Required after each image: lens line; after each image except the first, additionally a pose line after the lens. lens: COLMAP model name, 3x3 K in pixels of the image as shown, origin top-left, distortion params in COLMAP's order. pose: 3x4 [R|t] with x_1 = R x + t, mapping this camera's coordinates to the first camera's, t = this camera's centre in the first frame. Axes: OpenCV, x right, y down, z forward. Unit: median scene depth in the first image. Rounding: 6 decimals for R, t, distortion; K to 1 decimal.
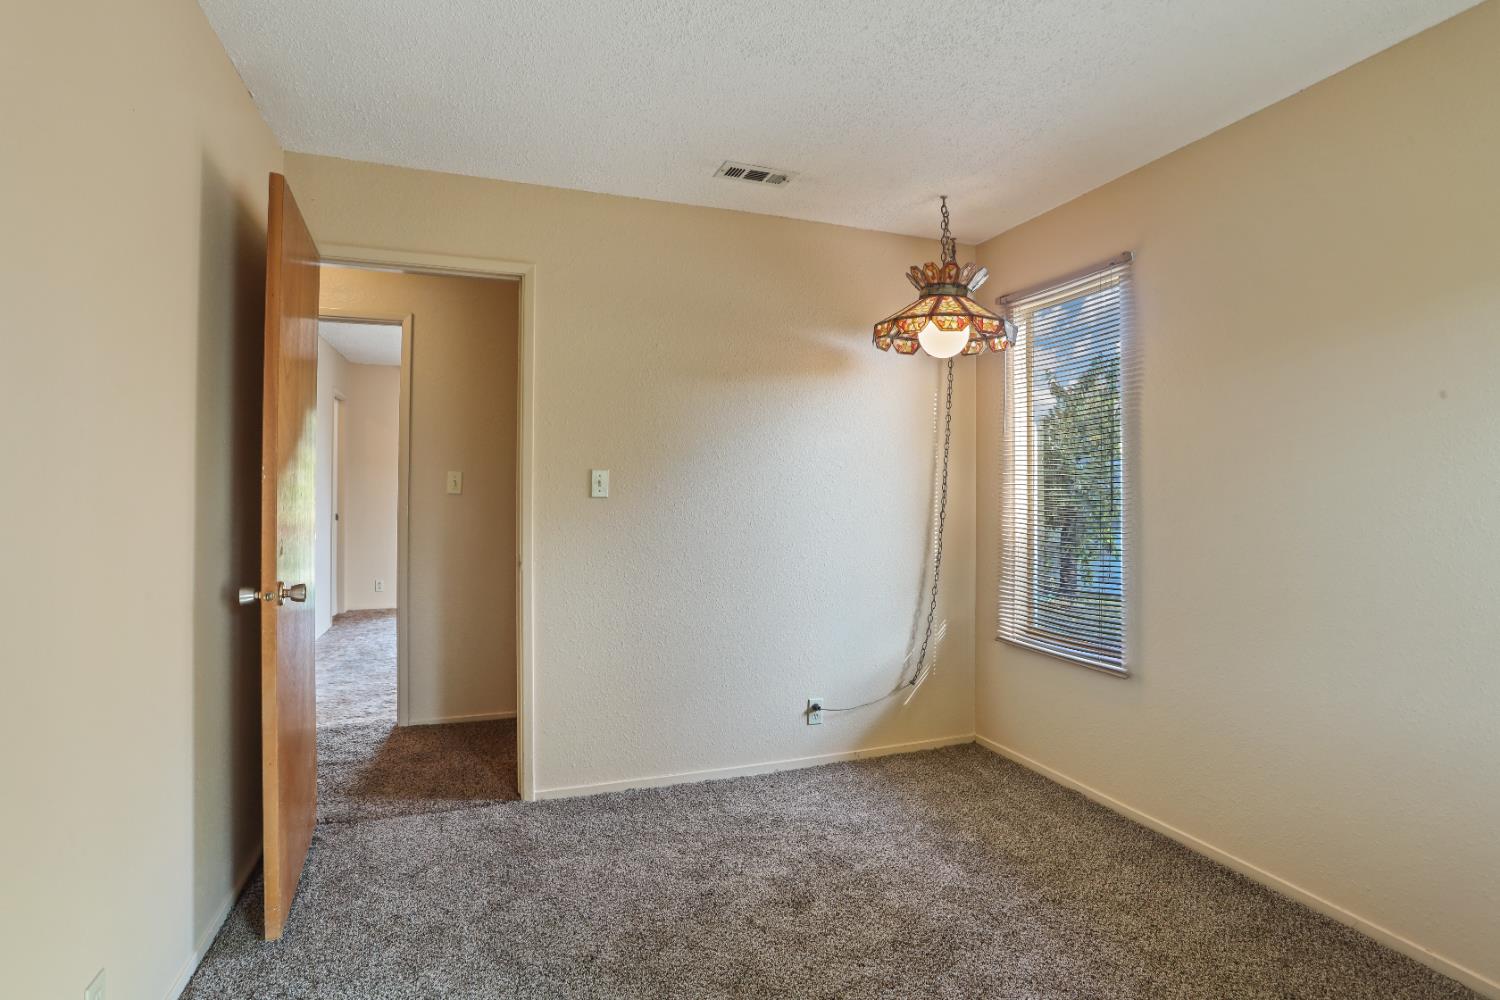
lens RADIAL K [[752.0, 0, 737.1], [0, 752.0, 491.2], [0, 0, 1]] dist [-0.068331, 0.033741]
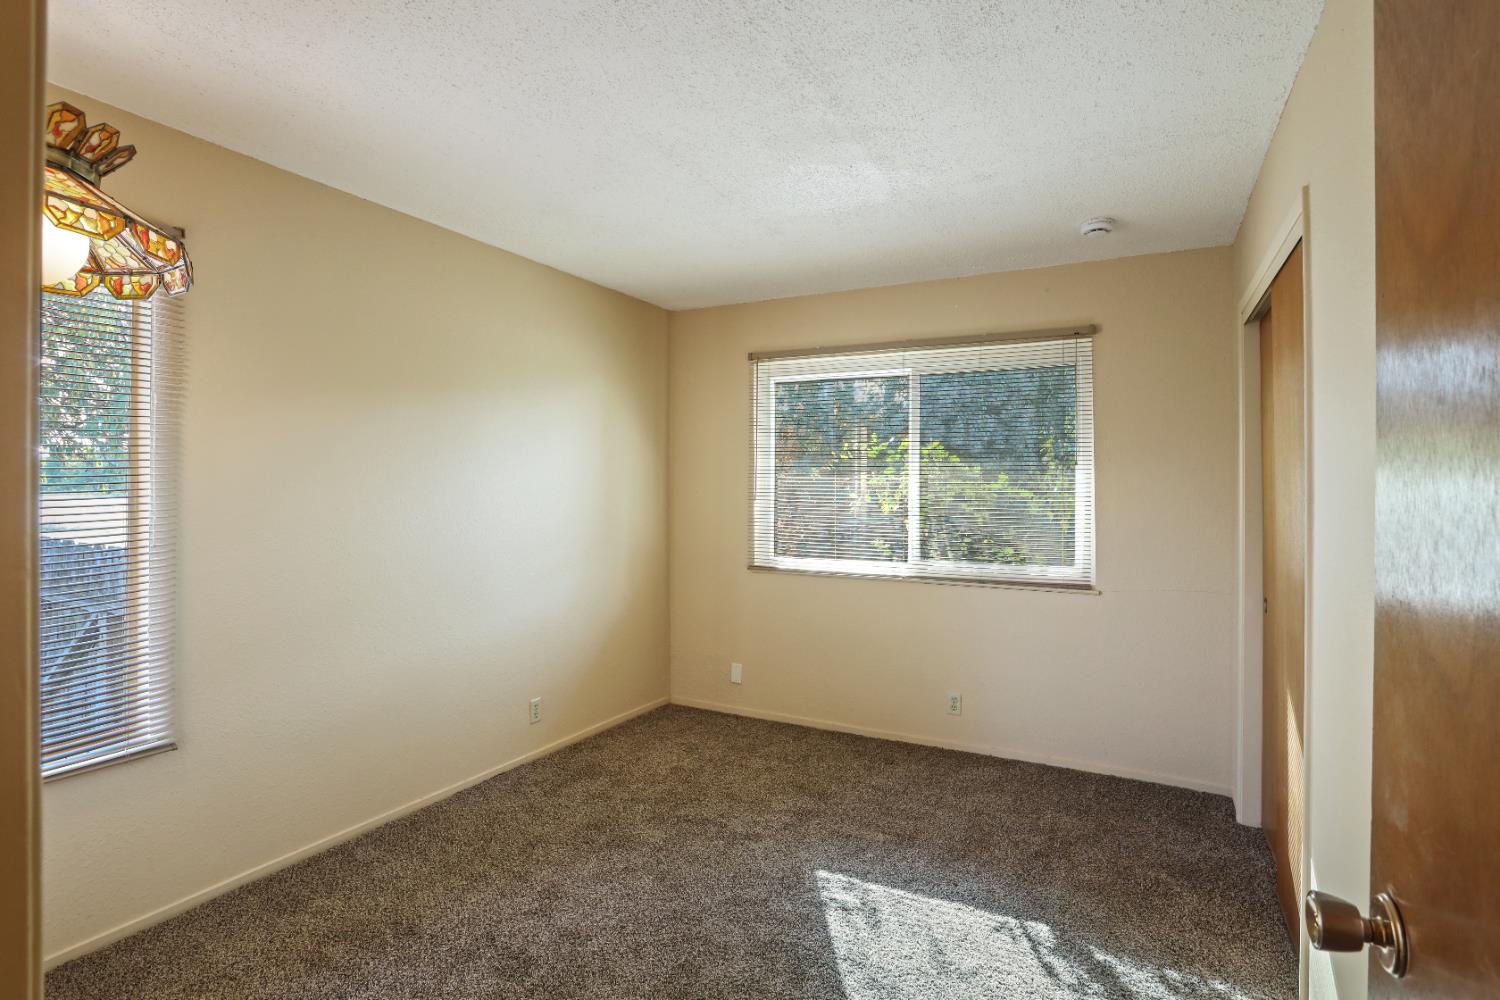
lens RADIAL K [[752.0, 0, 737.1], [0, 752.0, 491.2], [0, 0, 1]] dist [-0.068331, 0.033741]
pose [[-0.661984, -0.016452, 0.749337, -0.489335], [-0.014919, 0.999850, 0.008772, -0.048602], [-0.749369, -0.005372, -0.662130, 1.063542]]
